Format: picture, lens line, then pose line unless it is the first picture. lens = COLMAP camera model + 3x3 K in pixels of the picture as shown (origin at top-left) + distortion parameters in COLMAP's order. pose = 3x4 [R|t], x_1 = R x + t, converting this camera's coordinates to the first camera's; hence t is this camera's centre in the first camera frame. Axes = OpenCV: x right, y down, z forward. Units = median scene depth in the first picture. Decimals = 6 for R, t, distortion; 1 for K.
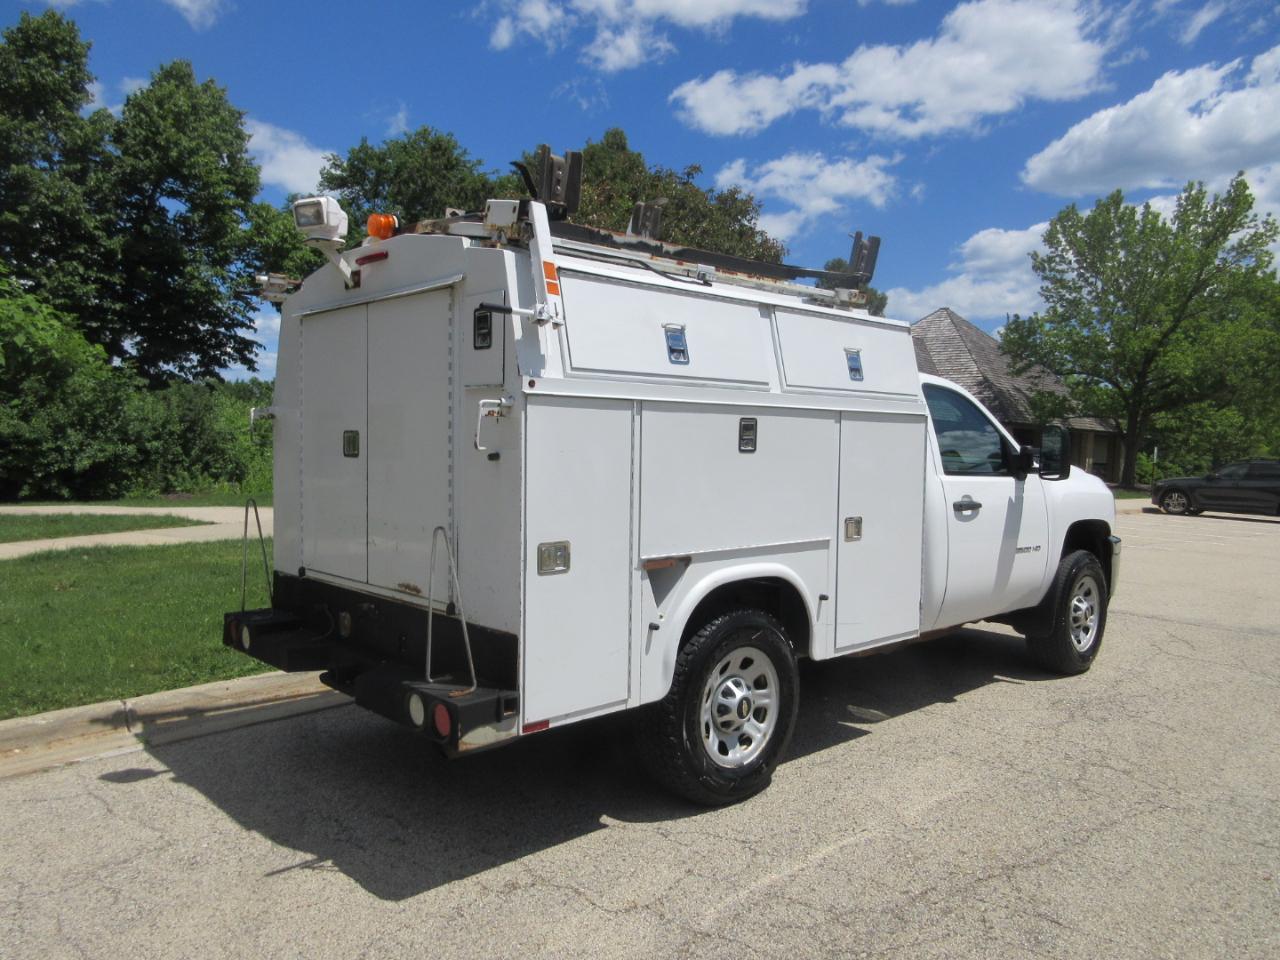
lens RADIAL K [[971.1, 0, 637.4], [0, 971.1, 483.6], [0, 0, 1]] dist [-0.003662, 0.009551]
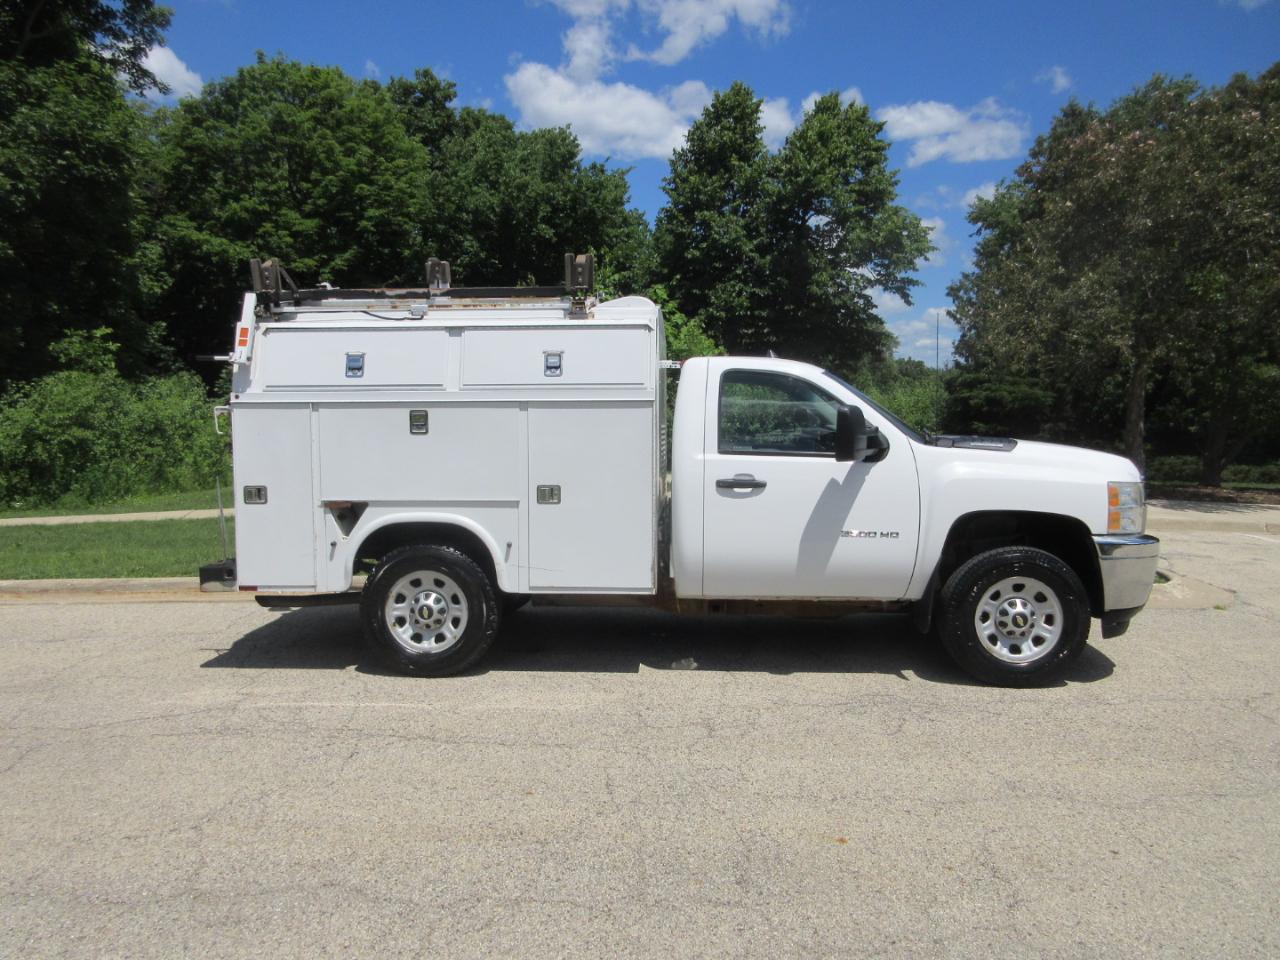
lens RADIAL K [[971.1, 0, 634.0], [0, 971.1, 481.8], [0, 0, 1]] dist [-0.003662, 0.009551]
pose [[0.684976, 0.035493, -0.727701, 1.046382], [-0.023528, 0.999369, 0.026597, -0.005396], [0.728186, -0.001097, 0.685379, 0.185531]]
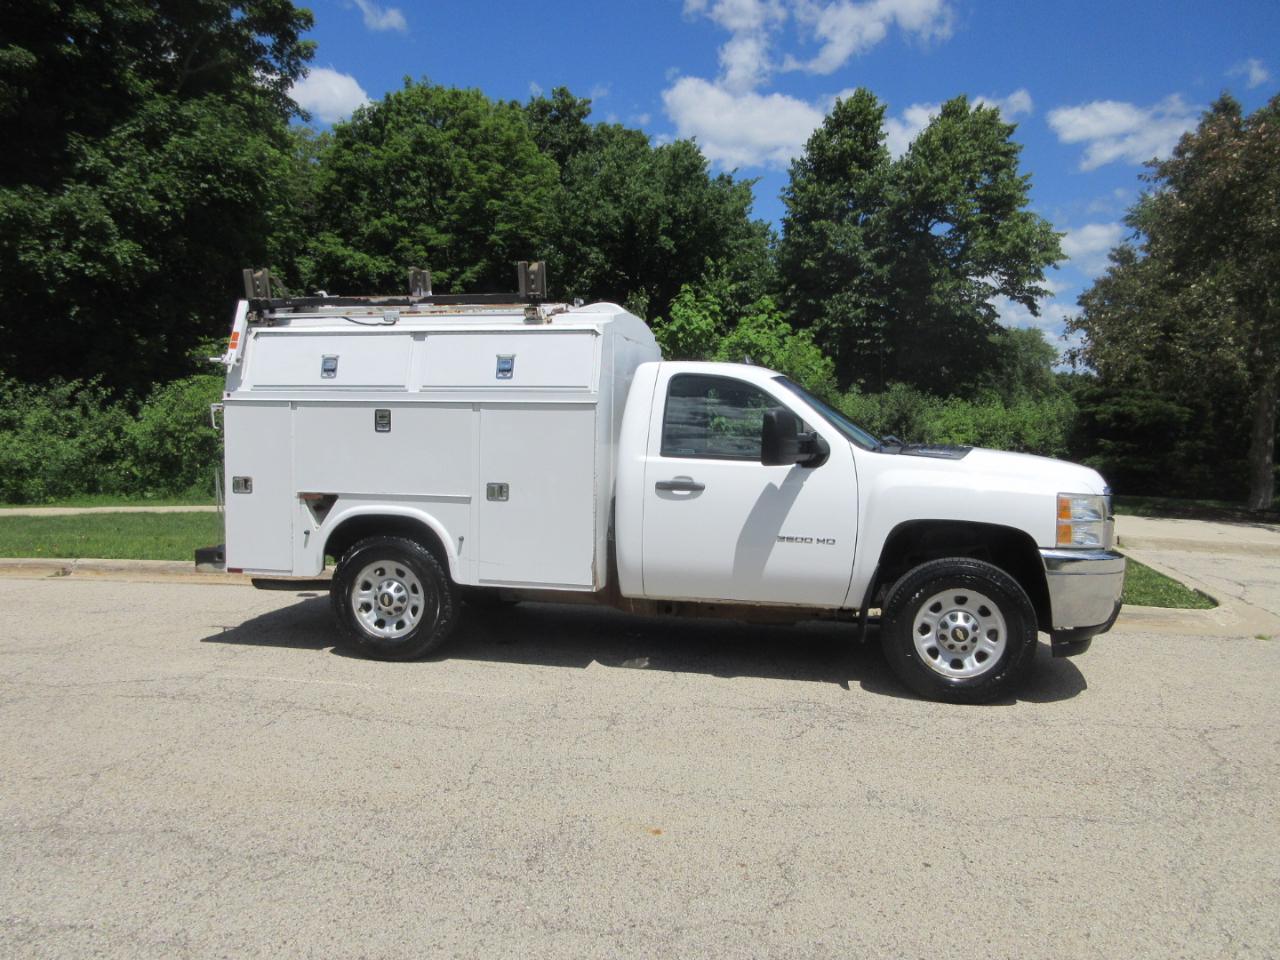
lens RADIAL K [[971.1, 0, 634.8], [0, 971.1, 478.8], [0, 0, 1]] dist [-0.003662, 0.009551]
pose [[0.562773, 0.040664, -0.825611, 1.217850], [-0.046128, 0.998778, 0.017750, -0.002622], [0.825323, 0.028094, 0.563961, 0.351551]]
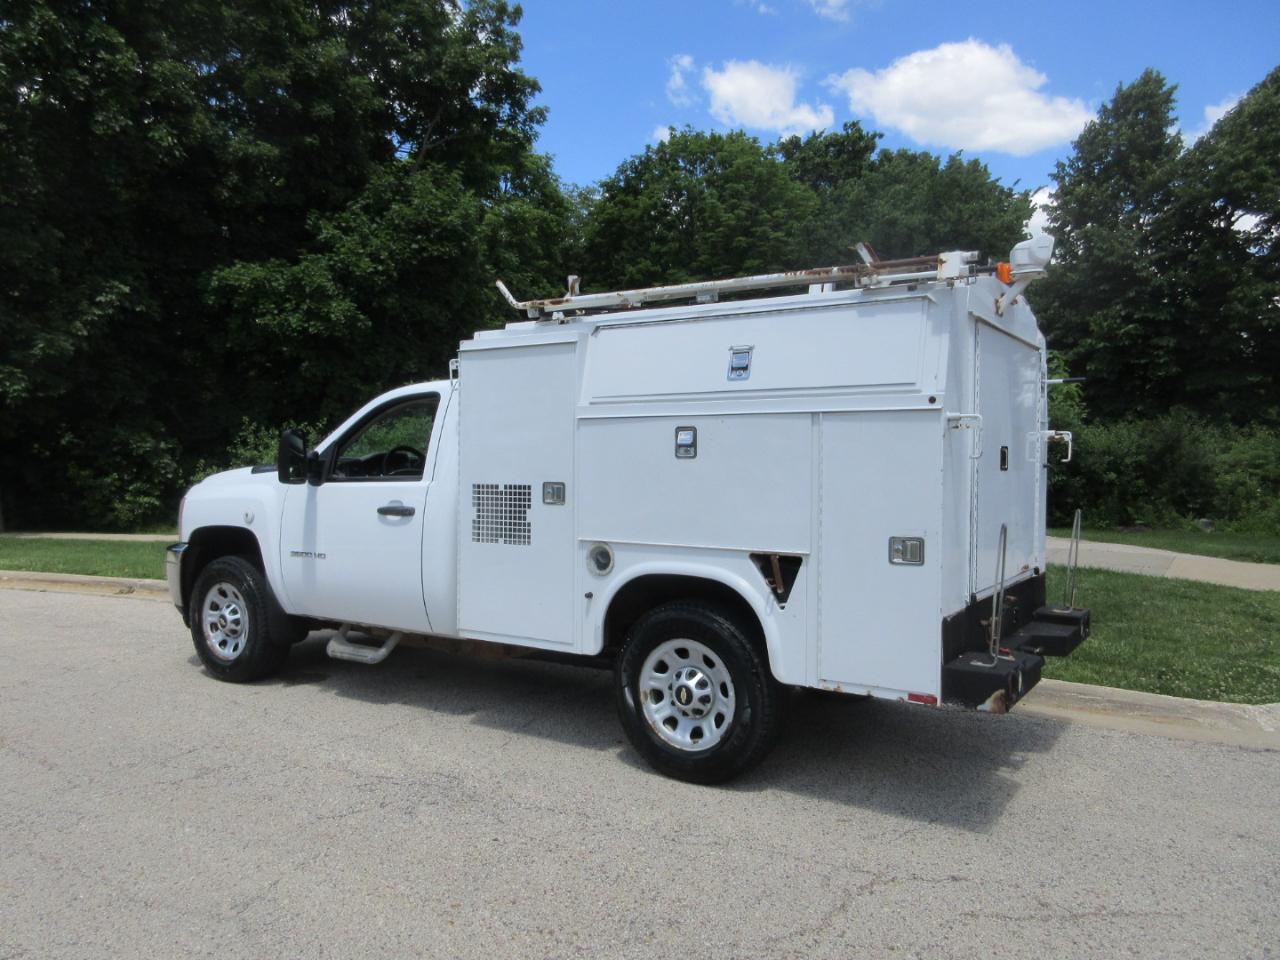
lens RADIAL K [[971.1, 0, 633.5], [0, 971.1, 480.0], [0, 0, 1]] dist [-0.003662, 0.009551]
pose [[0.232118, 0.003306, -0.972682, 1.338855], [-0.049177, 0.998755, -0.008341, -0.013949], [0.971444, 0.049770, 0.231992, 1.042316]]
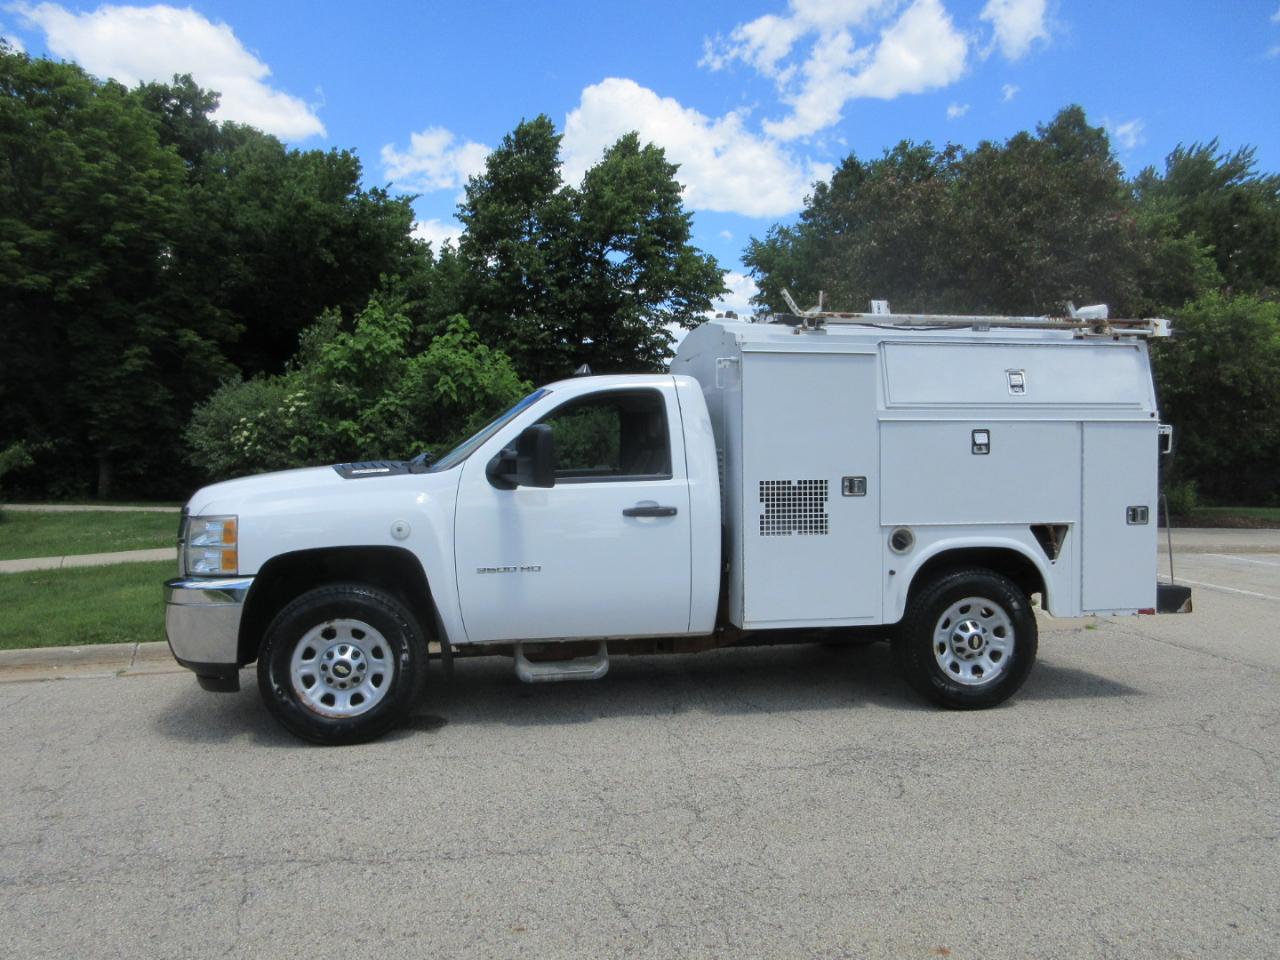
lens RADIAL K [[971.1, 0, 641.7], [0, 971.1, 484.1], [0, 0, 1]] dist [-0.003662, 0.009551]
pose [[0.840741, -0.002673, -0.541430, 0.806988], [-0.006411, 0.999869, -0.014892, 0.008373], [0.541399, 0.015992, 0.840614, 0.204044]]
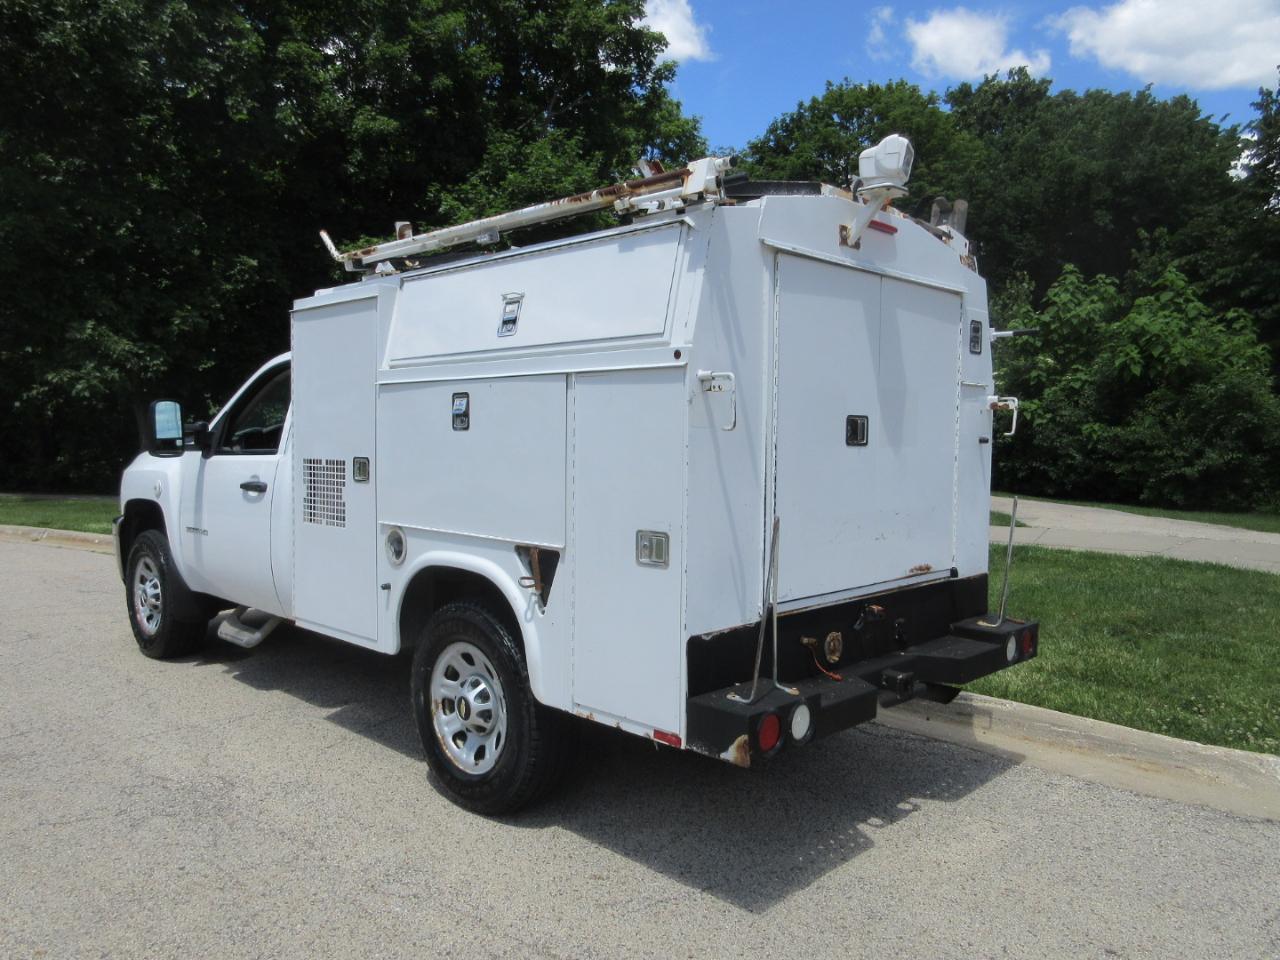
lens RADIAL K [[971.1, 0, 638.7], [0, 971.1, 484.5], [0, 0, 1]] dist [-0.003662, 0.009551]
pose [[0.042340, 0.037577, -0.998396, 1.246757], [-0.057249, 0.997742, 0.035124, -0.034149], [0.997462, 0.055671, 0.044396, 1.372716]]
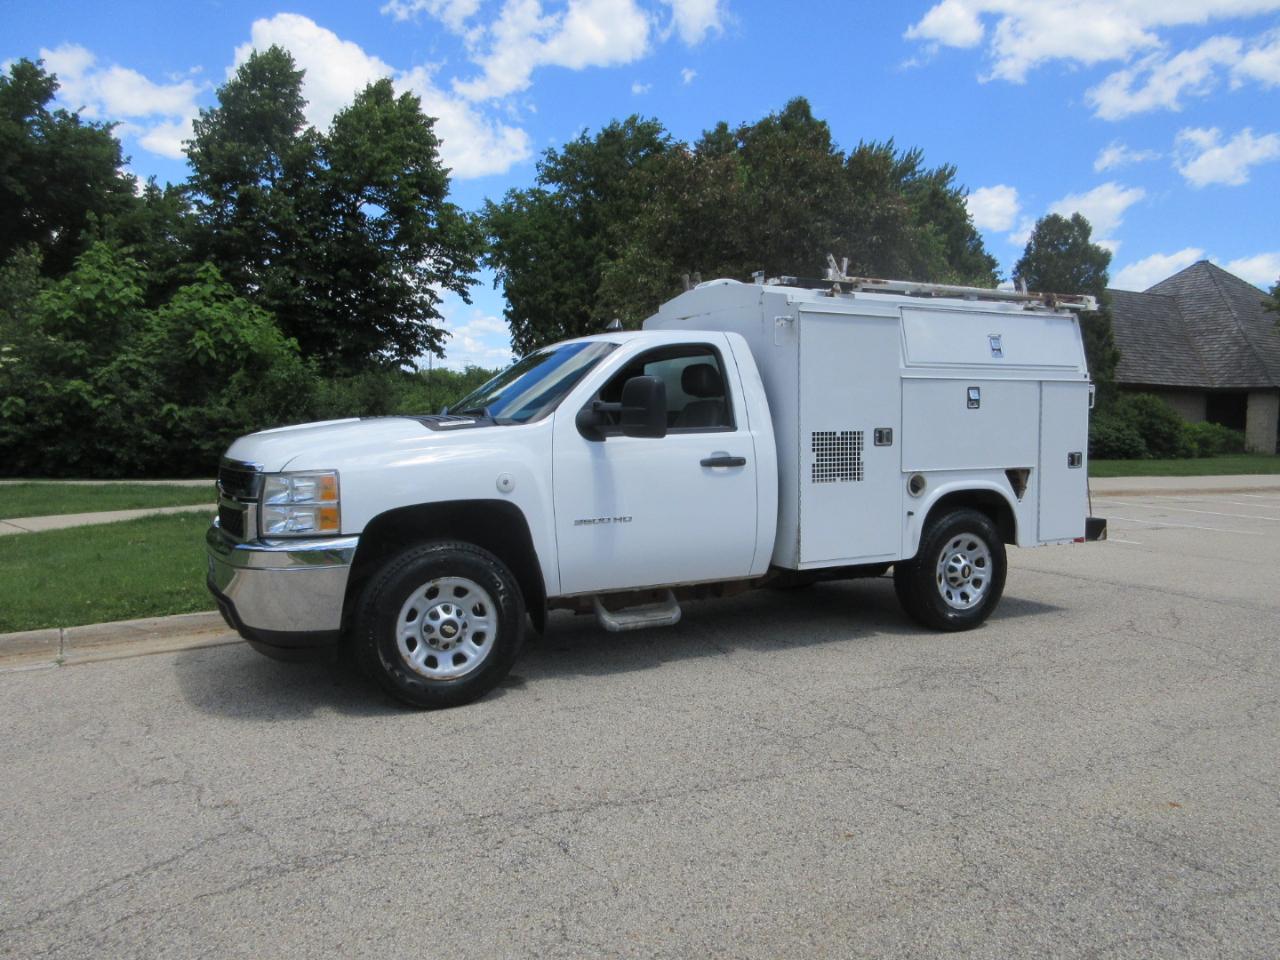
lens RADIAL K [[971.1, 0, 644.1], [0, 971.1, 485.4], [0, 0, 1]] dist [-0.003662, 0.009551]
pose [[0.967219, -0.003095, -0.253926, 0.460615], [0.008694, 0.999743, 0.020930, 0.024828], [0.253796, -0.022451, 0.966997, 0.017605]]
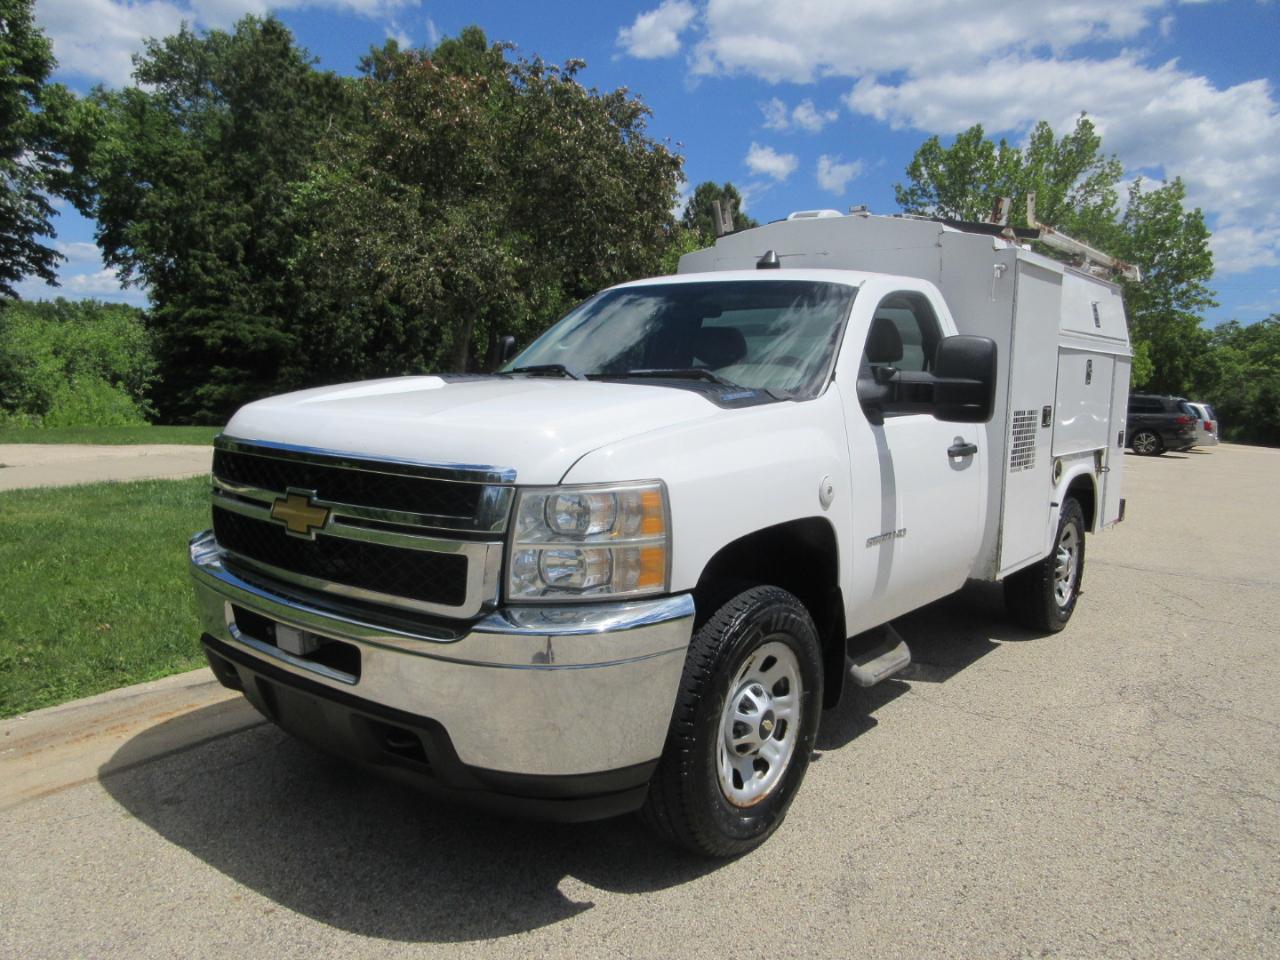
lens RADIAL K [[971.1, 0, 636.6], [0, 971.1, 483.2], [0, 0, 1]] dist [-0.003662, 0.009551]
pose [[0.988013, -0.009020, 0.154110, -0.101911], [-0.001750, 0.997573, 0.069607, -0.005337], [-0.154363, -0.069042, 0.985599, 0.299843]]
